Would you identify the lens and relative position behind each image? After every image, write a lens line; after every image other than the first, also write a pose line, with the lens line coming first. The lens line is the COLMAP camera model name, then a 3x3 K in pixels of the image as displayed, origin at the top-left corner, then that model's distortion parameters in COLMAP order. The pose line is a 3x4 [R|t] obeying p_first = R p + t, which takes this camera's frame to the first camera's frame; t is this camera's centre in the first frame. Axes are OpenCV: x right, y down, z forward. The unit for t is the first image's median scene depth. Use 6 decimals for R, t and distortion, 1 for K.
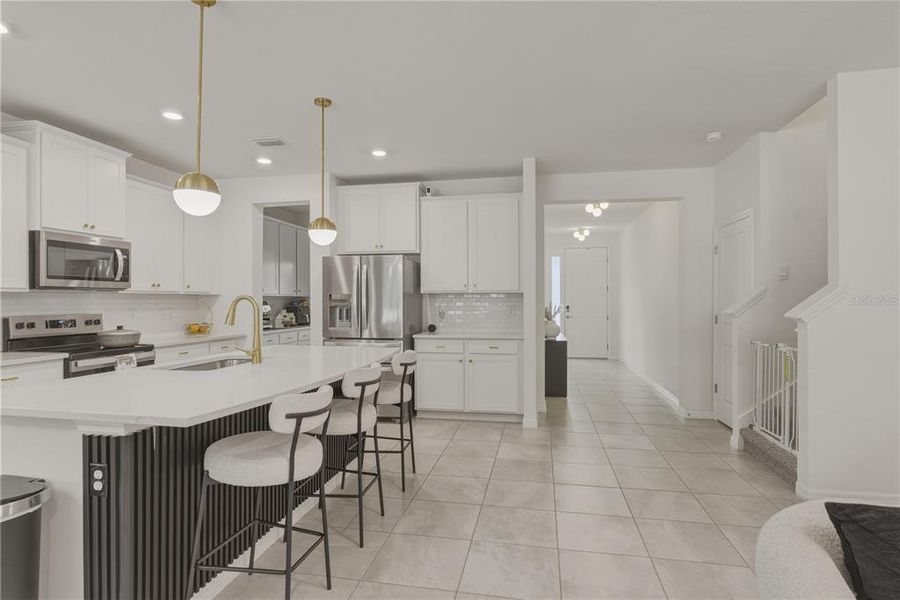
lens RADIAL K [[475.2, 0, 448.7], [0, 475.2, 297.7], [0, 0, 1]] dist [-0.002083, -0.000564]
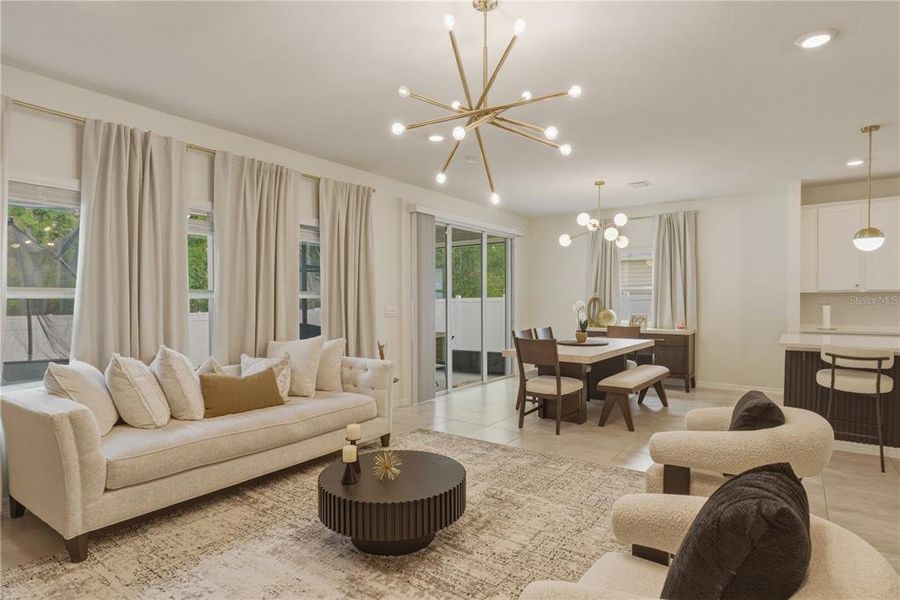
lens RADIAL K [[490.1, 0, 461.4], [0, 490.1, 302.7], [0, 0, 1]] dist [0.020301, -0.000683]
pose [[-0.408198, 0.009594, -0.912843, 0.953522], [0.010639, 0.999927, 0.005752, -0.001360], [0.912832, -0.007363, -0.408270, 0.185608]]
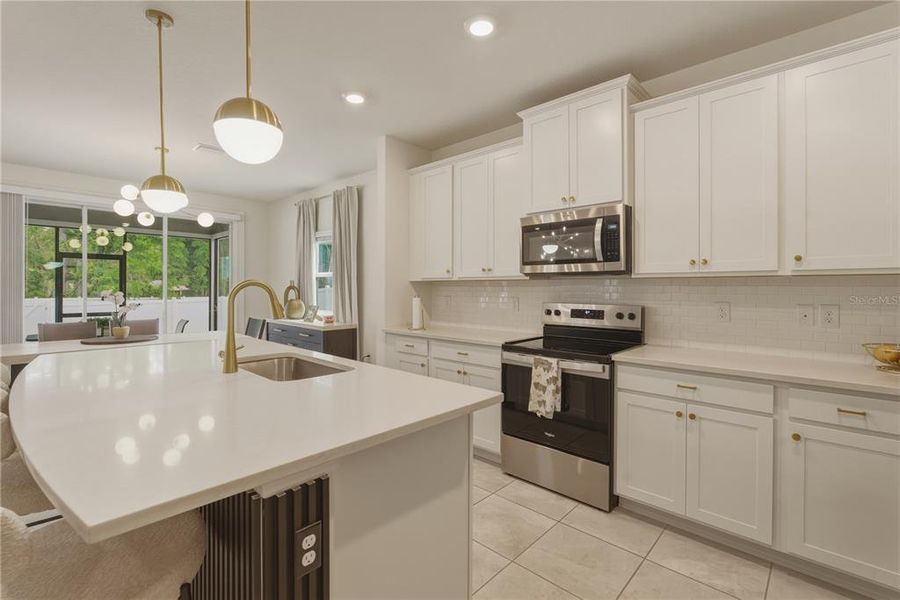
lens RADIAL K [[404.3, 0, 453.1], [0, 404.3, 288.1], [0, 0, 1]] dist [-0.001686, -0.000200]
pose [[-0.533327, 0.002588, -0.845905, -0.039275], [0.004417, 0.999990, 0.000275, 0.004601], [0.845898, -0.003590, -0.533333, 1.086706]]
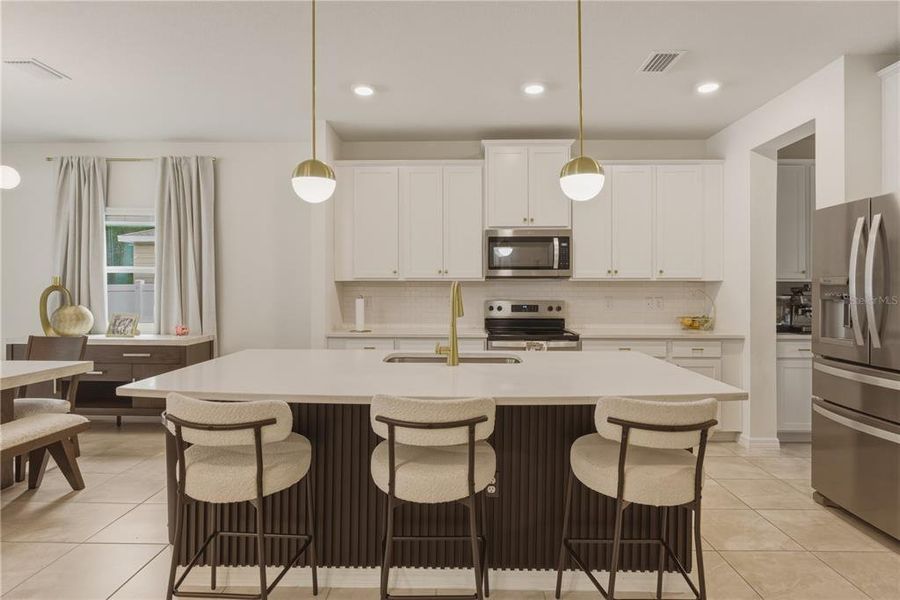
lens RADIAL K [[481.3, 0, 449.8], [0, 481.3, 295.6], [0, 0, 1]] dist [0.000252, 0.000710]
pose [[0.163383, 0.015781, -0.986437, 0.276376], [0.004823, 0.999847, 0.016794, 0.003426], [0.986551, -0.007501, 0.163281, 0.574982]]
